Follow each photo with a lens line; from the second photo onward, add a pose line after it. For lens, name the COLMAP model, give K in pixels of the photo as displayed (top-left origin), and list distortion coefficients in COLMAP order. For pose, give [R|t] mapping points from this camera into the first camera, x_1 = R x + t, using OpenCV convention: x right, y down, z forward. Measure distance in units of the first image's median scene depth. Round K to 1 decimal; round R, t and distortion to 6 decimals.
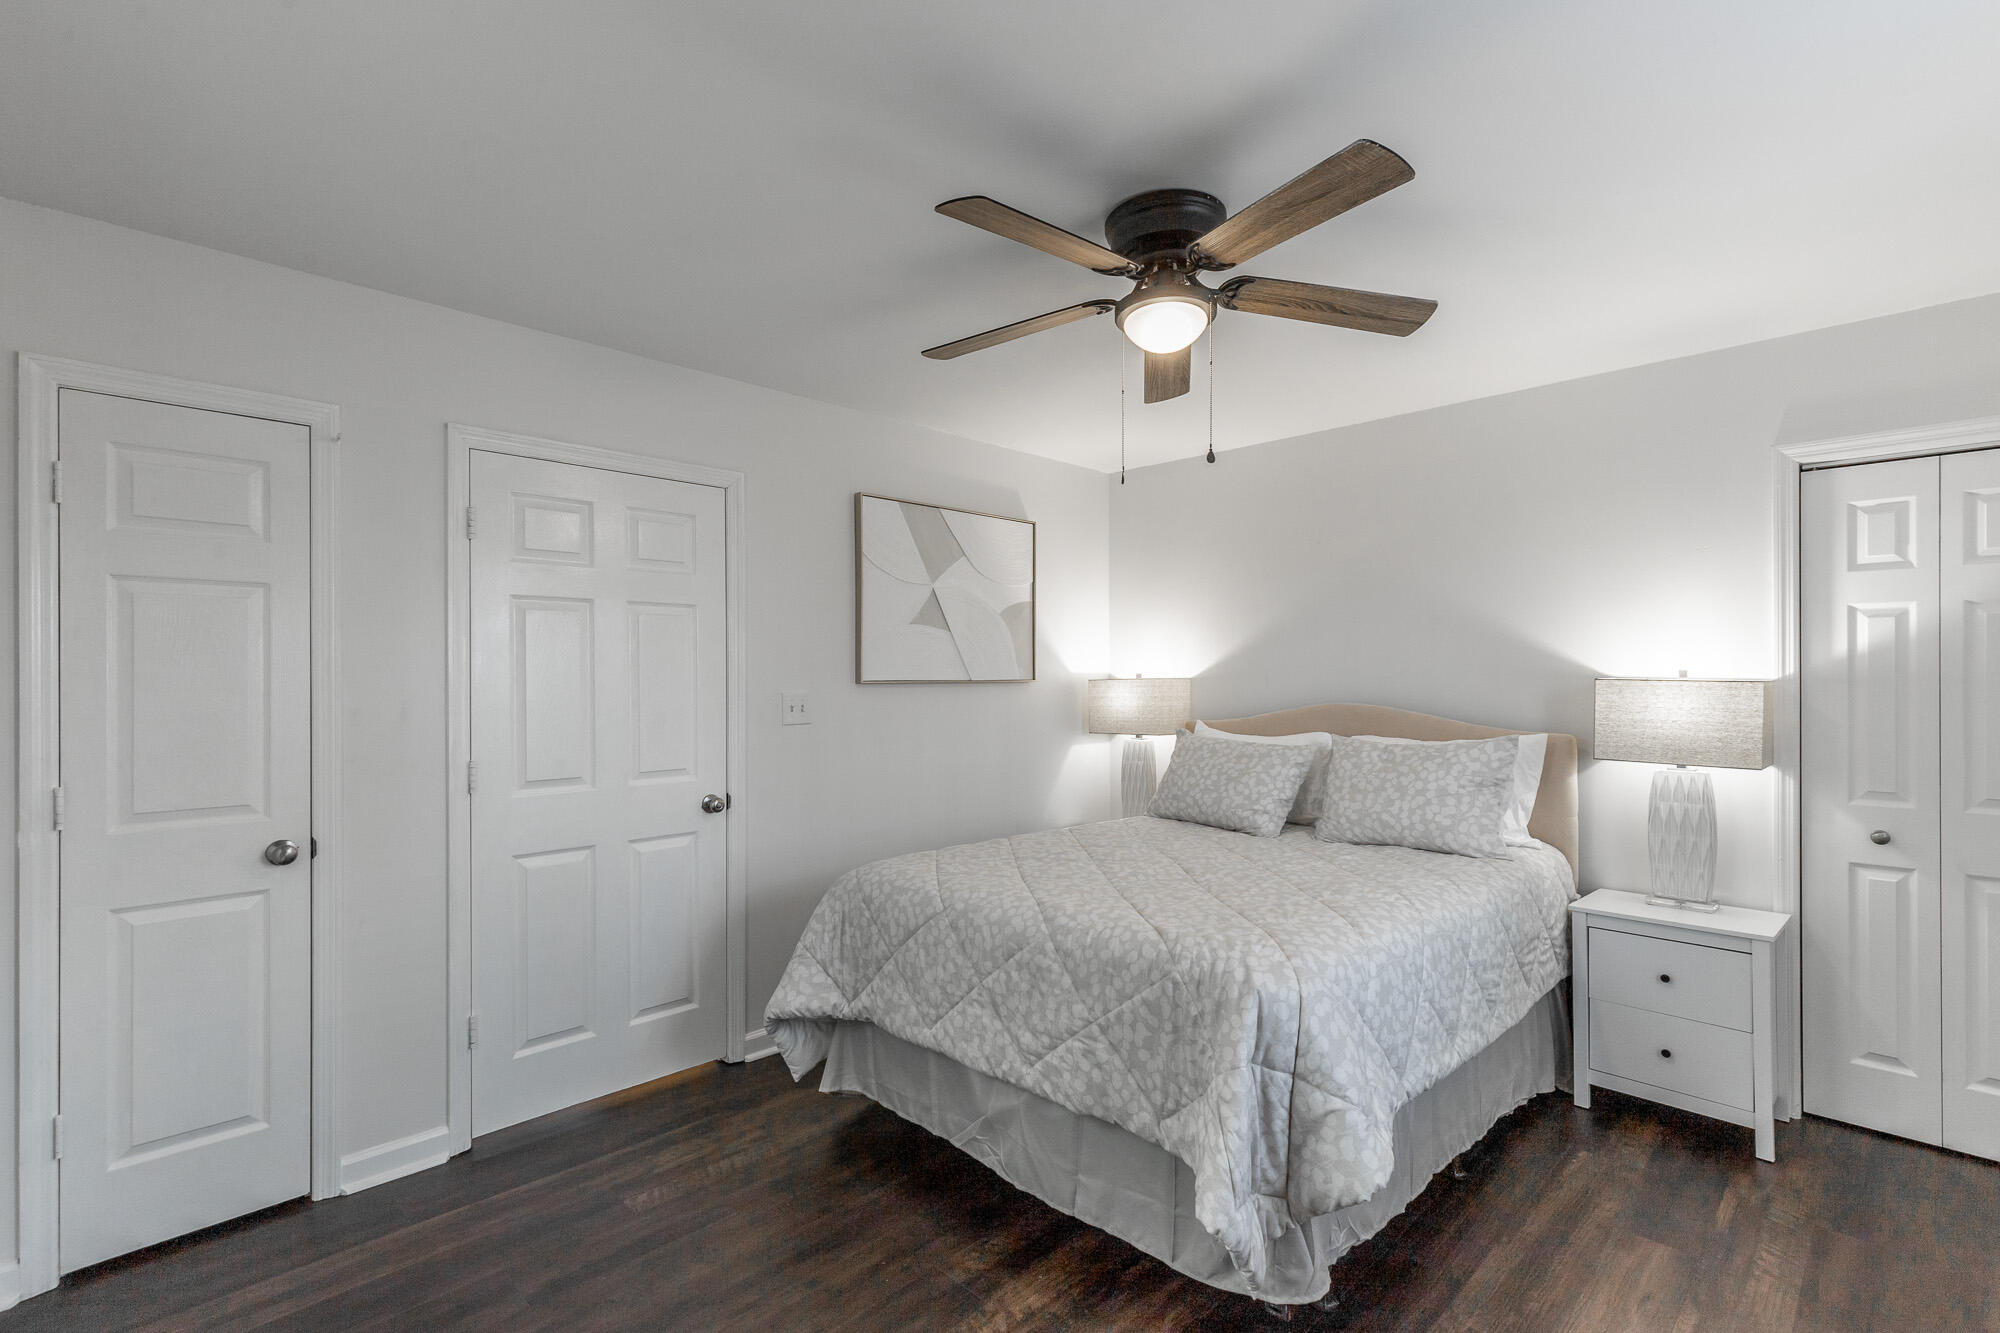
lens RADIAL K [[929.1, 0, 1002.6], [0, 929.1, 665.3], [0, 0, 1]] dist [0.016007, 0.000170]
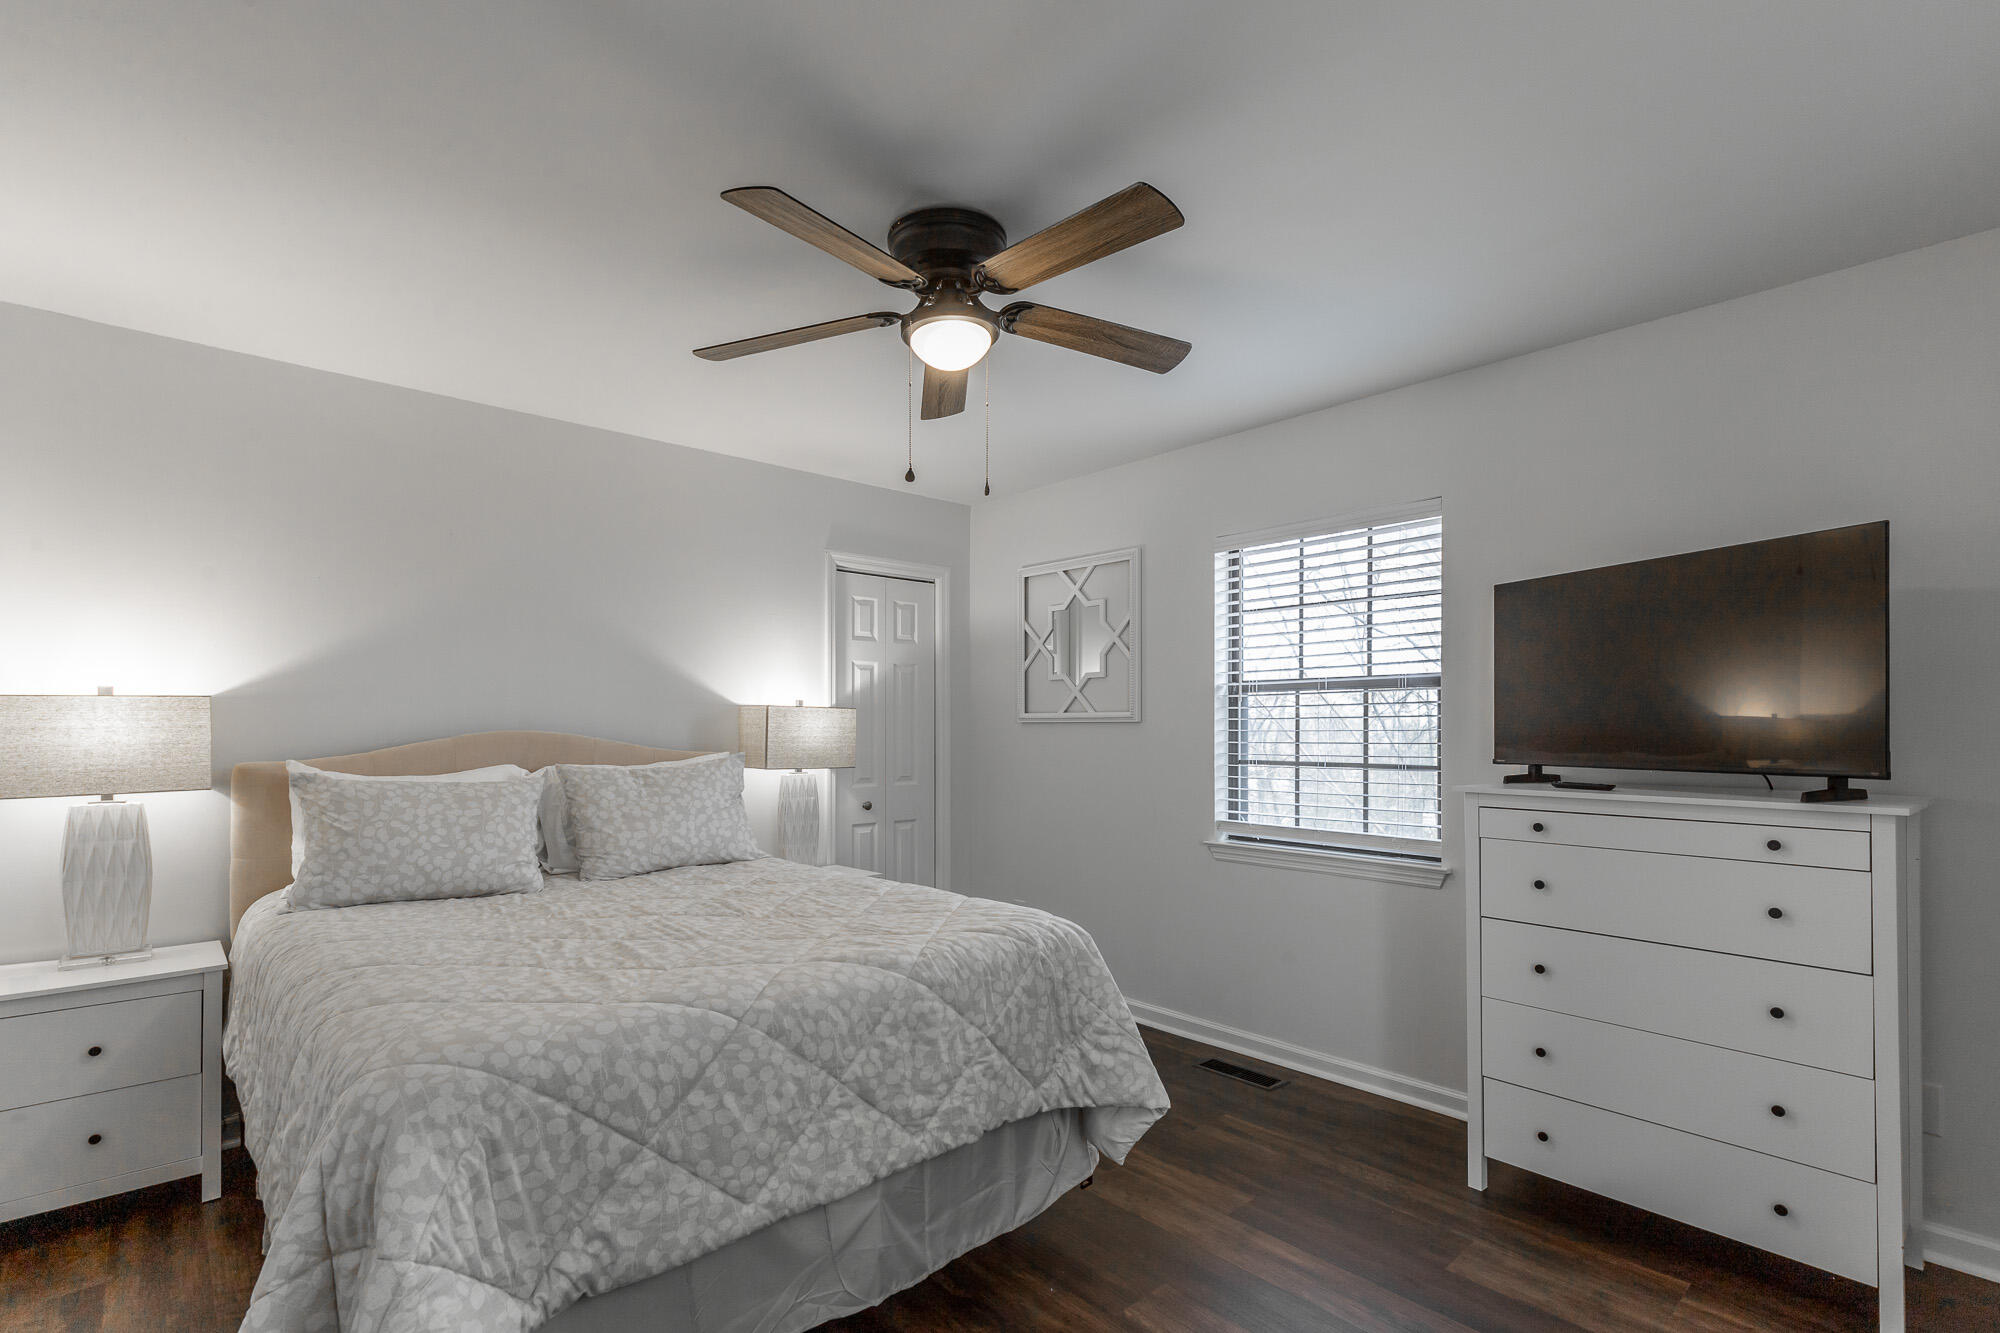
lens RADIAL K [[929.1, 0, 991.0], [0, 929.1, 730.5], [0, 0, 1]] dist [0.016007, 0.000170]
pose [[0.042669, -0.003006, 0.999085, -0.685990], [-0.011695, 0.999925, 0.003508, 0.046704], [-0.999021, -0.011834, 0.042631, 0.752329]]
